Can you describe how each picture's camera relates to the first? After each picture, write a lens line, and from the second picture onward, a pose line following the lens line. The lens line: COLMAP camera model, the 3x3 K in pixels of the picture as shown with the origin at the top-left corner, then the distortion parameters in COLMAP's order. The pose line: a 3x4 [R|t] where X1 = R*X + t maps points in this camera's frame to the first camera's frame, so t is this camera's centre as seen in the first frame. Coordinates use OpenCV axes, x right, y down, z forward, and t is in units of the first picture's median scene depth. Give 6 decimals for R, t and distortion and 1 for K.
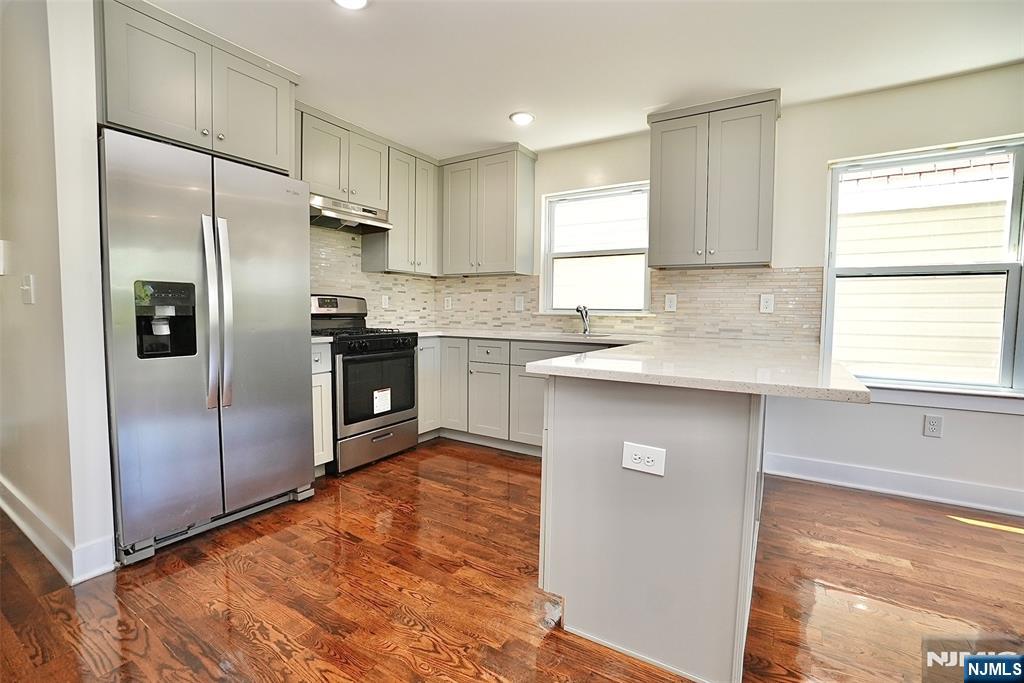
lens RADIAL K [[453.3, 0, 506.0], [0, 453.3, 339.5], [0, 0, 1]] dist [-0.067194, 0.023475]
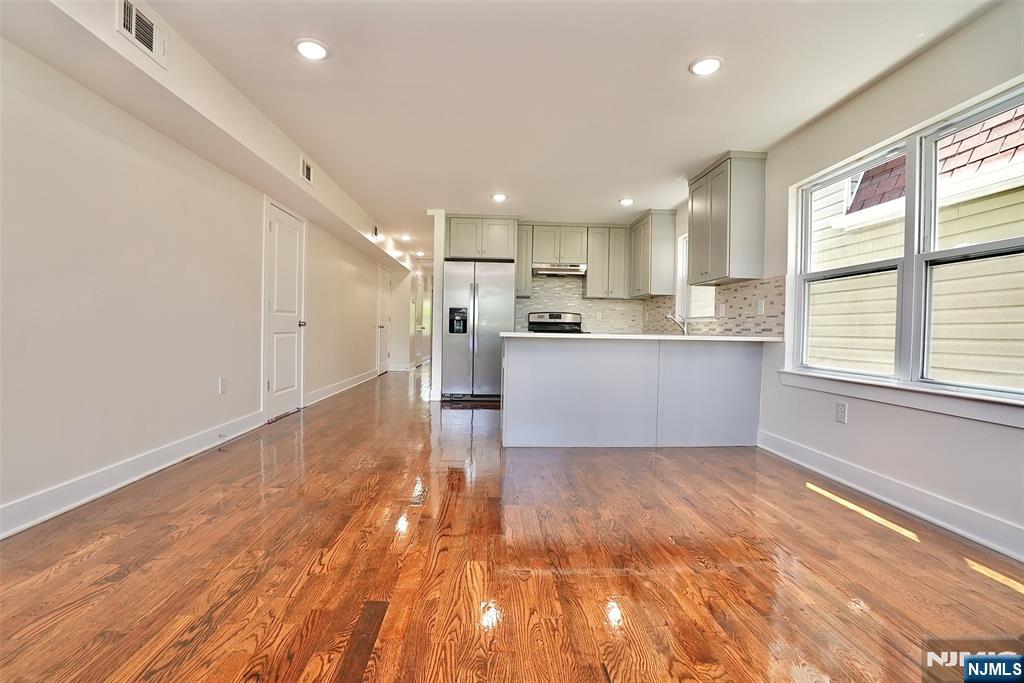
lens RADIAL K [[453.3, 0, 506.0], [0, 453.3, 339.5], [0, 0, 1]] dist [-0.067194, 0.023475]
pose [[0.563842, 0.017693, -0.825693, 1.192207], [-0.062353, 0.997829, -0.021197, 0.077361], [0.823526, 0.063436, 0.563721, -0.277120]]
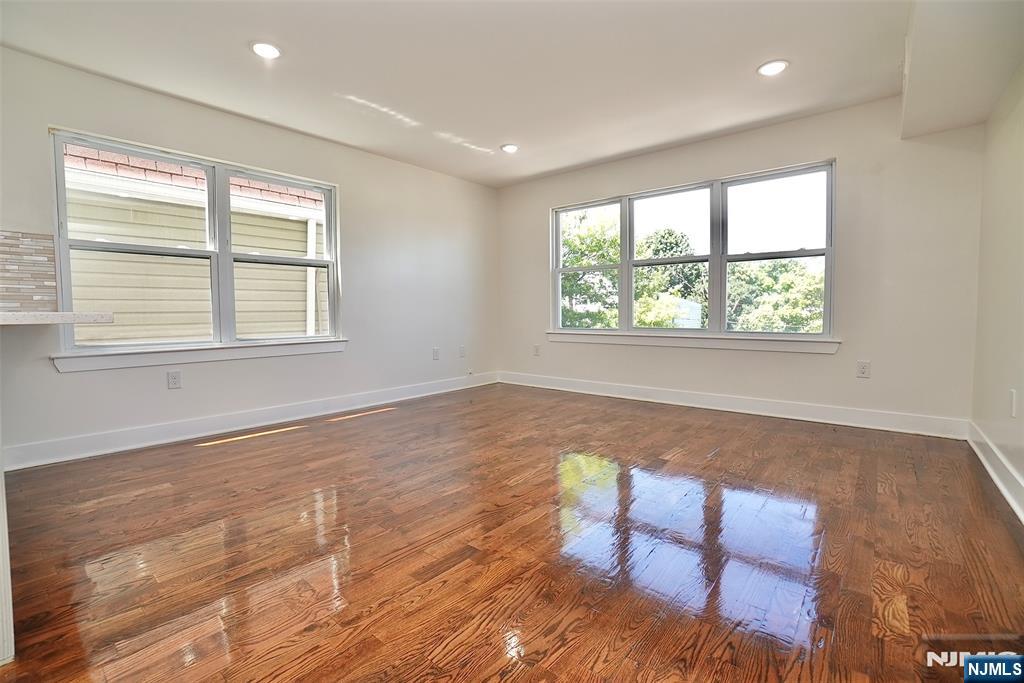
lens RADIAL K [[453.3, 0, 506.0], [0, 453.3, 339.5], [0, 0, 1]] dist [-0.067194, 0.023475]
pose [[0.145983, -0.069795, 0.986822, -0.070164], [0.068589, 0.995822, 0.060285, 0.062963], [-0.986907, 0.058884, 0.150160, -0.088672]]
